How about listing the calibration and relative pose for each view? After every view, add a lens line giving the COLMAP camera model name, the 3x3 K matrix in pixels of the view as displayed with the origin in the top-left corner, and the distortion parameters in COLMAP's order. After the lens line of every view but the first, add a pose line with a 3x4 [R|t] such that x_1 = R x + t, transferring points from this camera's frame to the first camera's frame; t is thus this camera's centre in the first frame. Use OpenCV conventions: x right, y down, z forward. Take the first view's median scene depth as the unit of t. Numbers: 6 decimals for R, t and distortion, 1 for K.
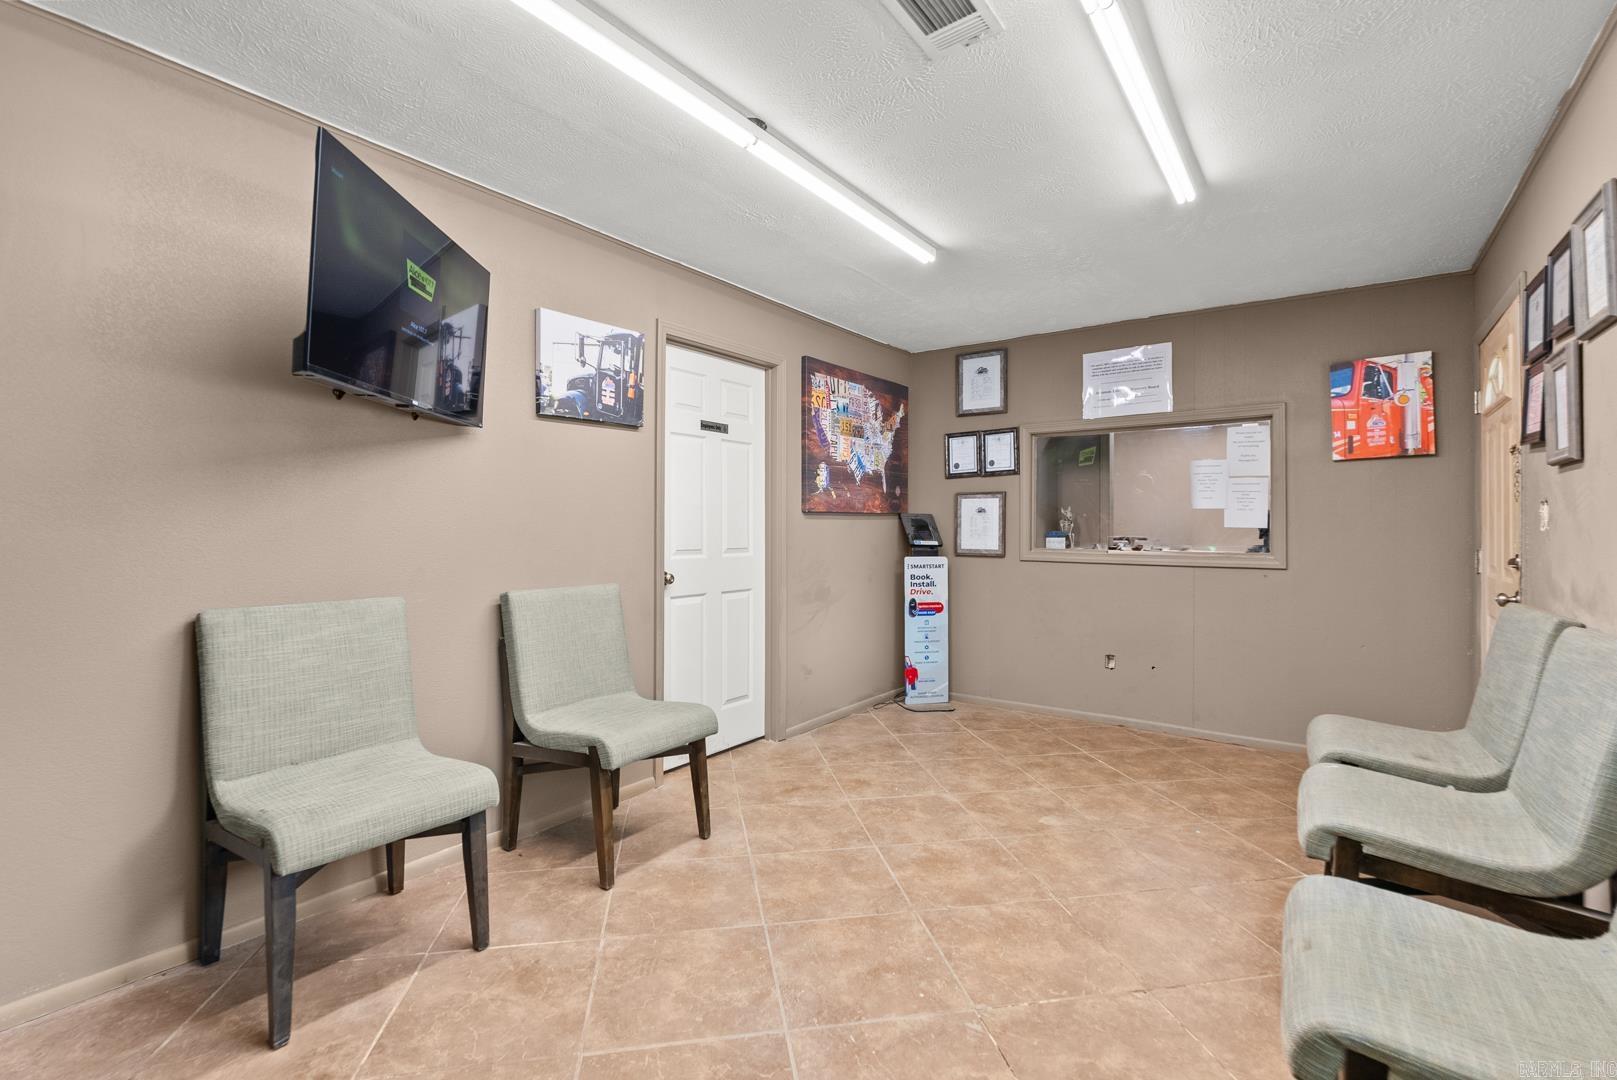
lens RADIAL K [[716.0, 0, 813.8], [0, 716.0, 530.9], [0, 0, 1]] dist [-0.005951, -0.000147]
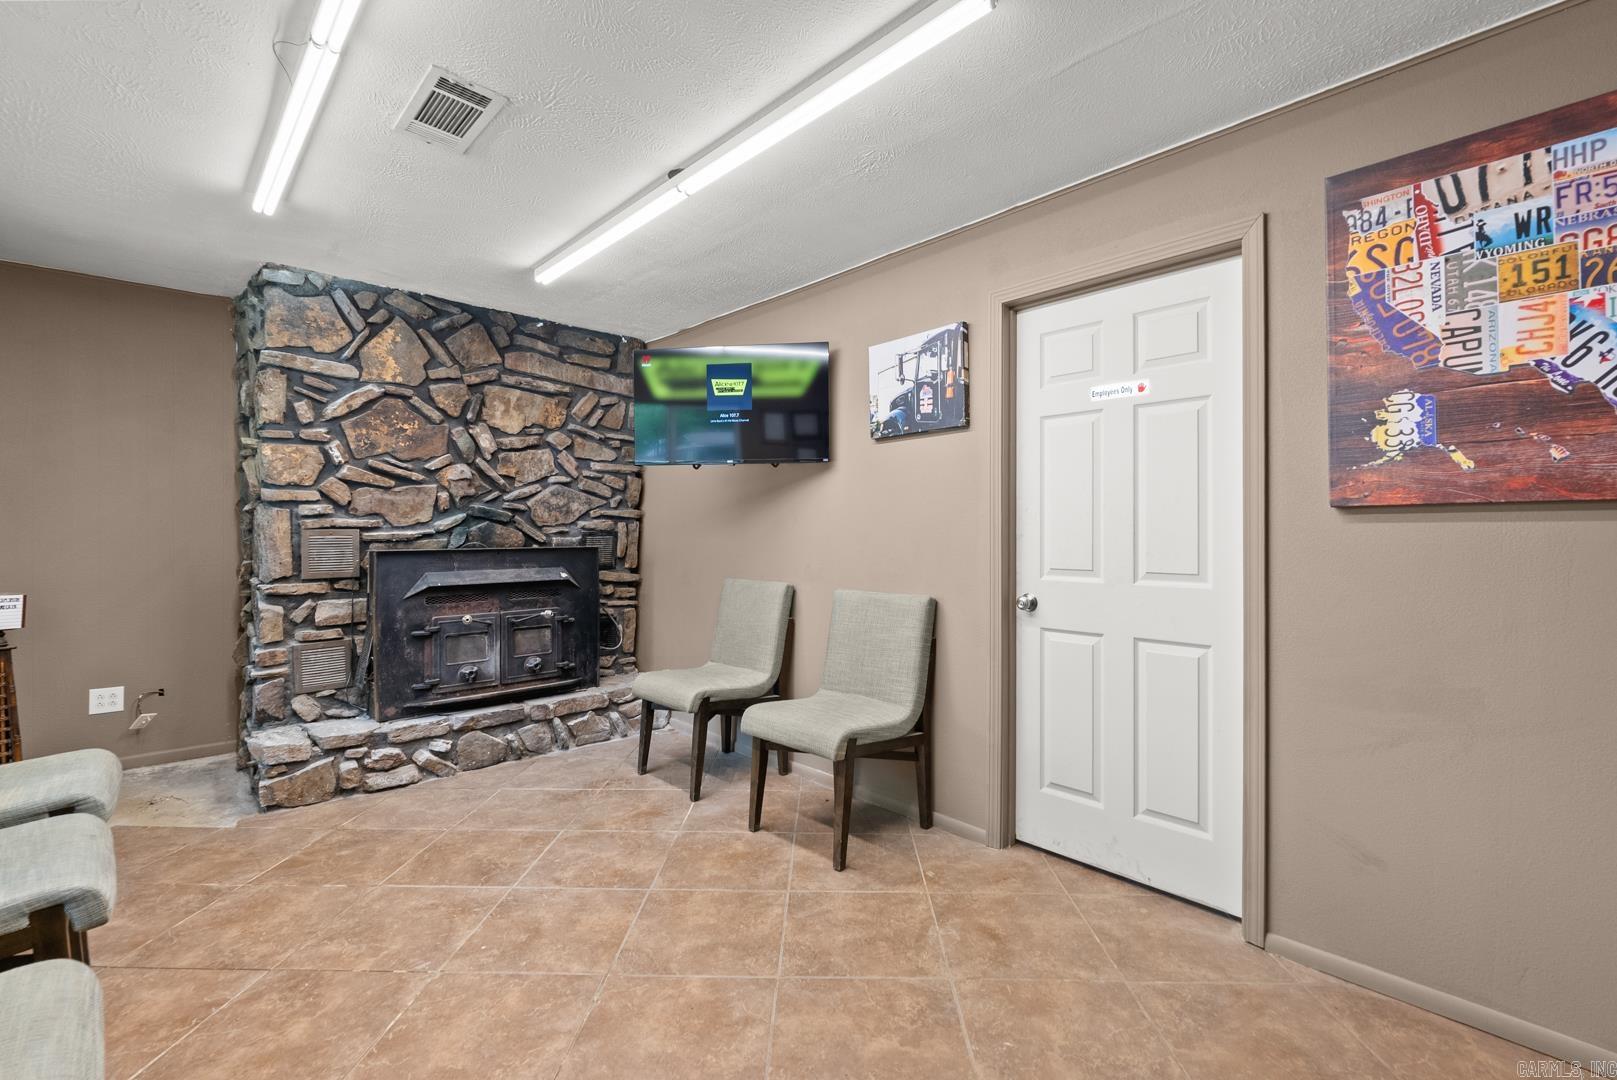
lens RADIAL K [[716.0, 0, 813.8], [0, 716.0, 530.9], [0, 0, 1]] dist [-0.005951, -0.000147]
pose [[-0.184198, -0.005711, -0.982873, 0.705478], [-0.007471, 0.999962, -0.004411, -0.009176], [0.982861, 0.006530, -0.184234, 1.031998]]
